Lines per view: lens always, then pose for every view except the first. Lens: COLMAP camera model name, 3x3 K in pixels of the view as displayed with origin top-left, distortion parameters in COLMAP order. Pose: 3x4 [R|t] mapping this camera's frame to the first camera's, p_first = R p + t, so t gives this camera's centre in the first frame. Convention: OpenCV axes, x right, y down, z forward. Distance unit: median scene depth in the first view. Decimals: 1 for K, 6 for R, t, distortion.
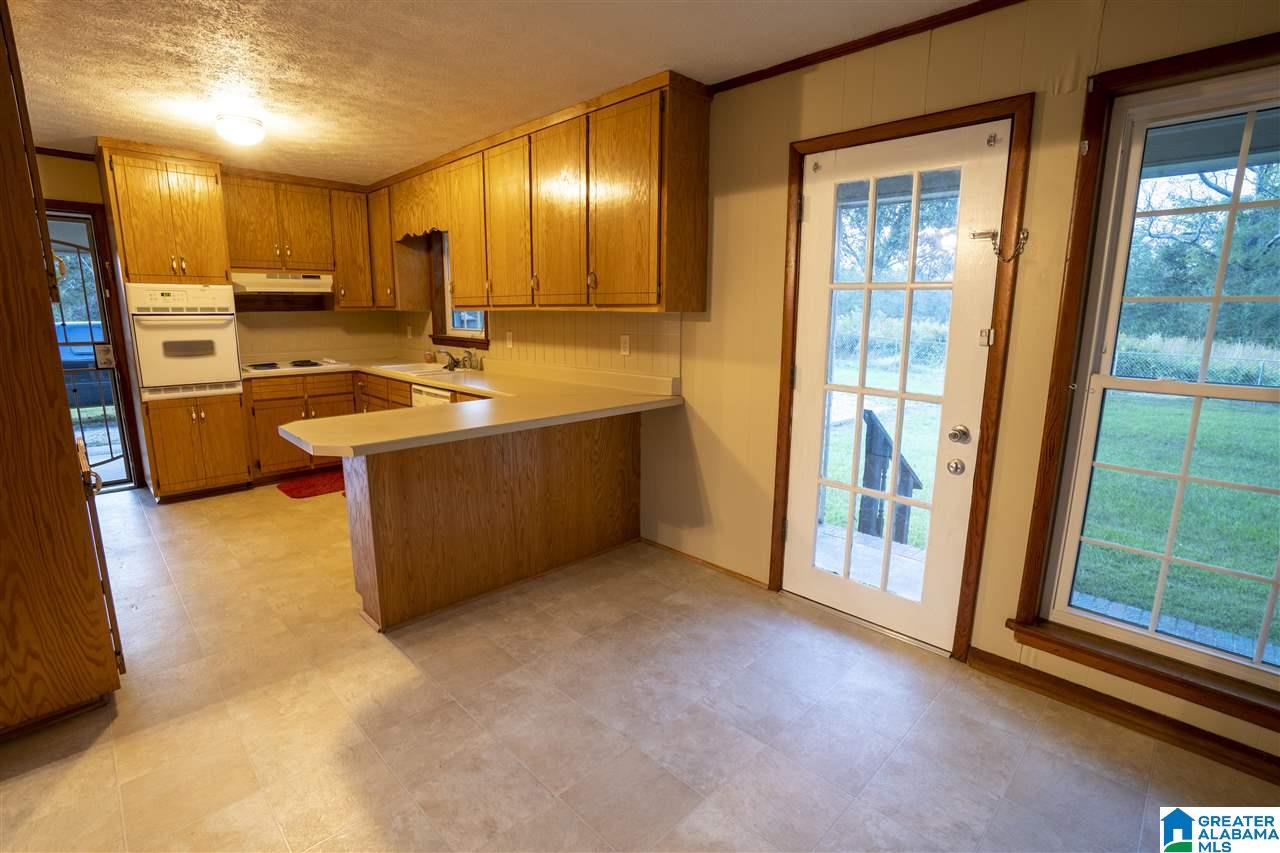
lens RADIAL K [[593.7, 0, 636.6], [0, 593.7, 426.1], [0, 0, 1]] dist [-0.072258, 0.029319]
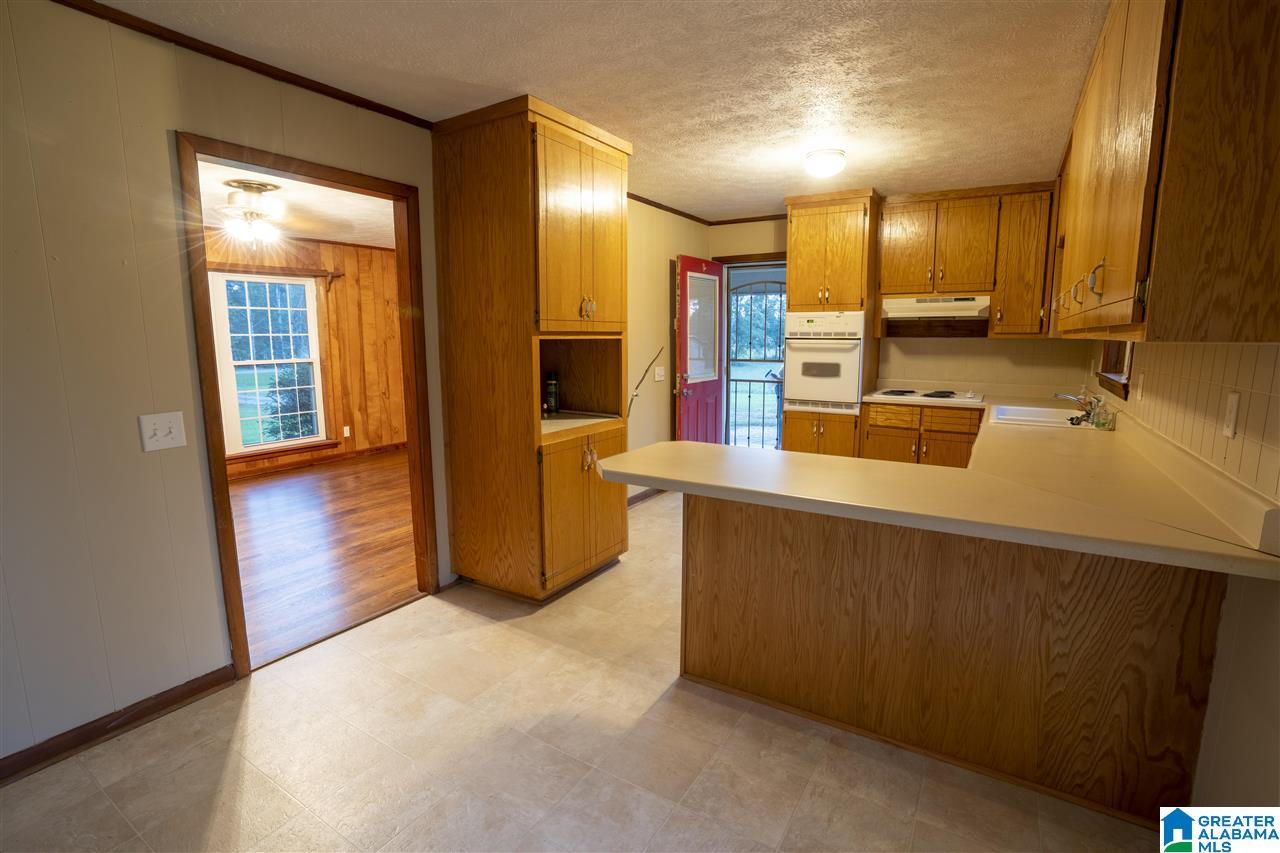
lens RADIAL K [[593.7, 0, 636.6], [0, 593.7, 426.1], [0, 0, 1]] dist [-0.072258, 0.029319]
pose [[0.229737, 0.140325, -0.963084, 0.296350], [-0.182002, 0.978289, 0.099125, -0.088905], [0.956084, 0.152510, 0.250288, 0.457161]]
